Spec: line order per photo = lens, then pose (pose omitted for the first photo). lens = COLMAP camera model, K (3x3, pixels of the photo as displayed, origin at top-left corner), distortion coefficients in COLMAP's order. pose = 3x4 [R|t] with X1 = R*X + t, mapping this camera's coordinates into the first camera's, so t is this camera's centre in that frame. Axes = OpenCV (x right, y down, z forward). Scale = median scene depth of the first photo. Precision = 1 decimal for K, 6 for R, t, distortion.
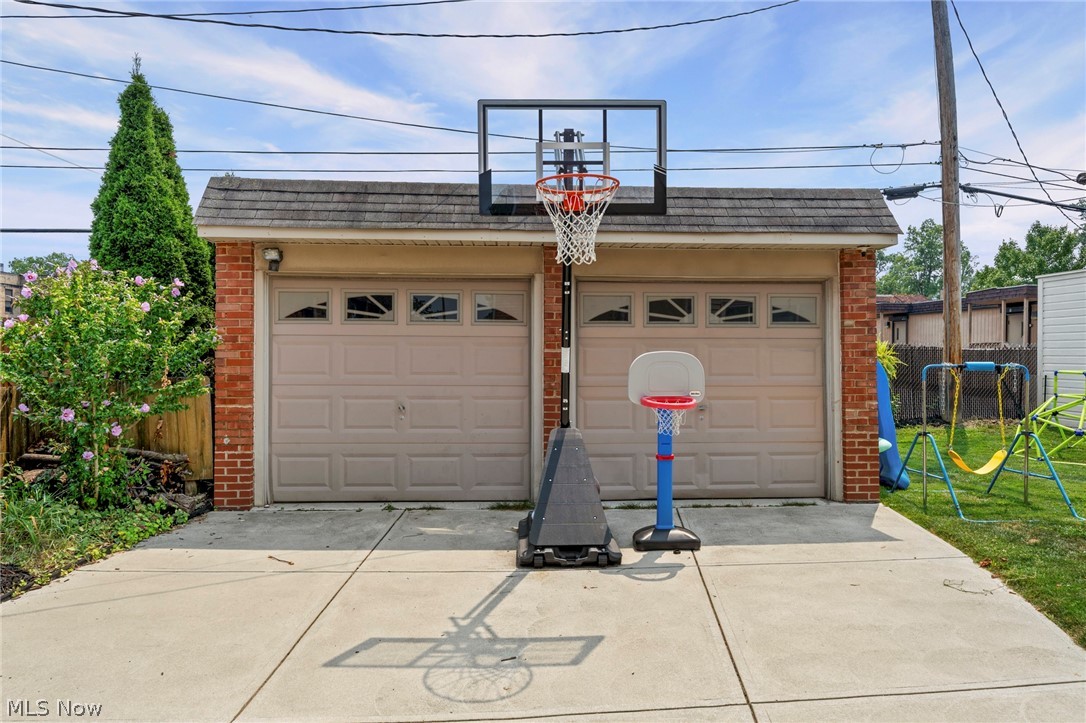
lens RADIAL K [[752.3, 0, 542.2], [0, 752.3, 358.3], [0, 0, 1]] dist [0.001134, 0.000355]
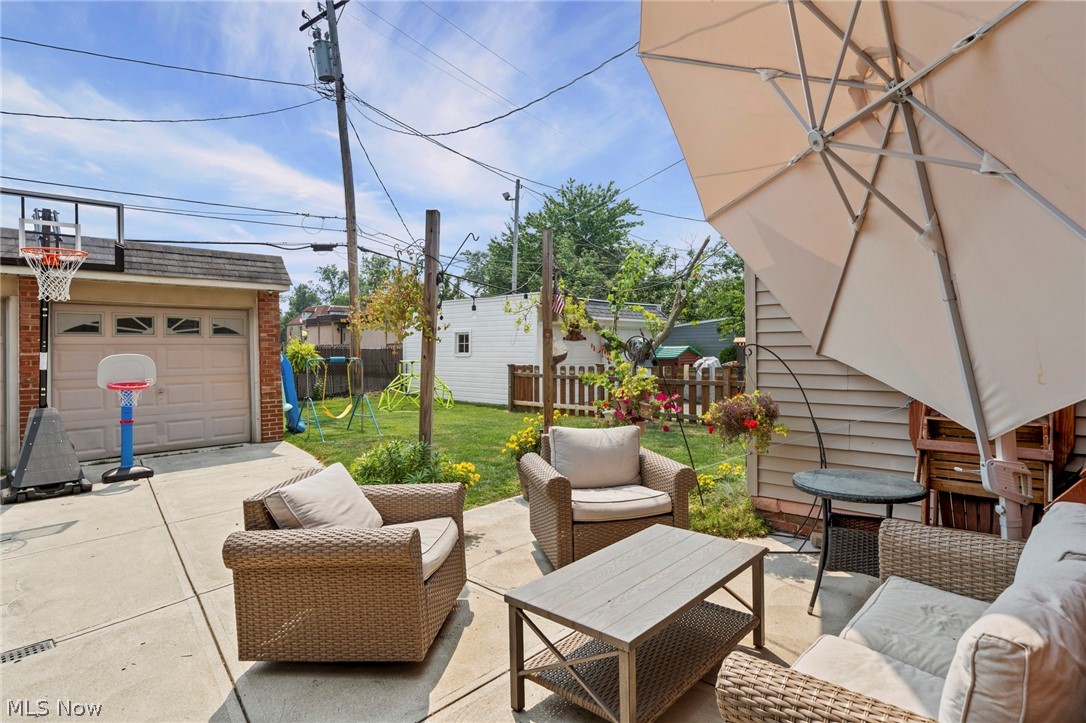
lens RADIAL K [[583.7, 0, 539.5], [0, 583.7, 345.8], [0, 0, 1]] dist [0.000612, -0.000067]
pose [[0.731077, -0.003924, 0.682284, -0.029959], [0.014005, 0.999859, -0.009257, -0.002637], [-0.682151, 0.016323, 0.731029, -0.378251]]
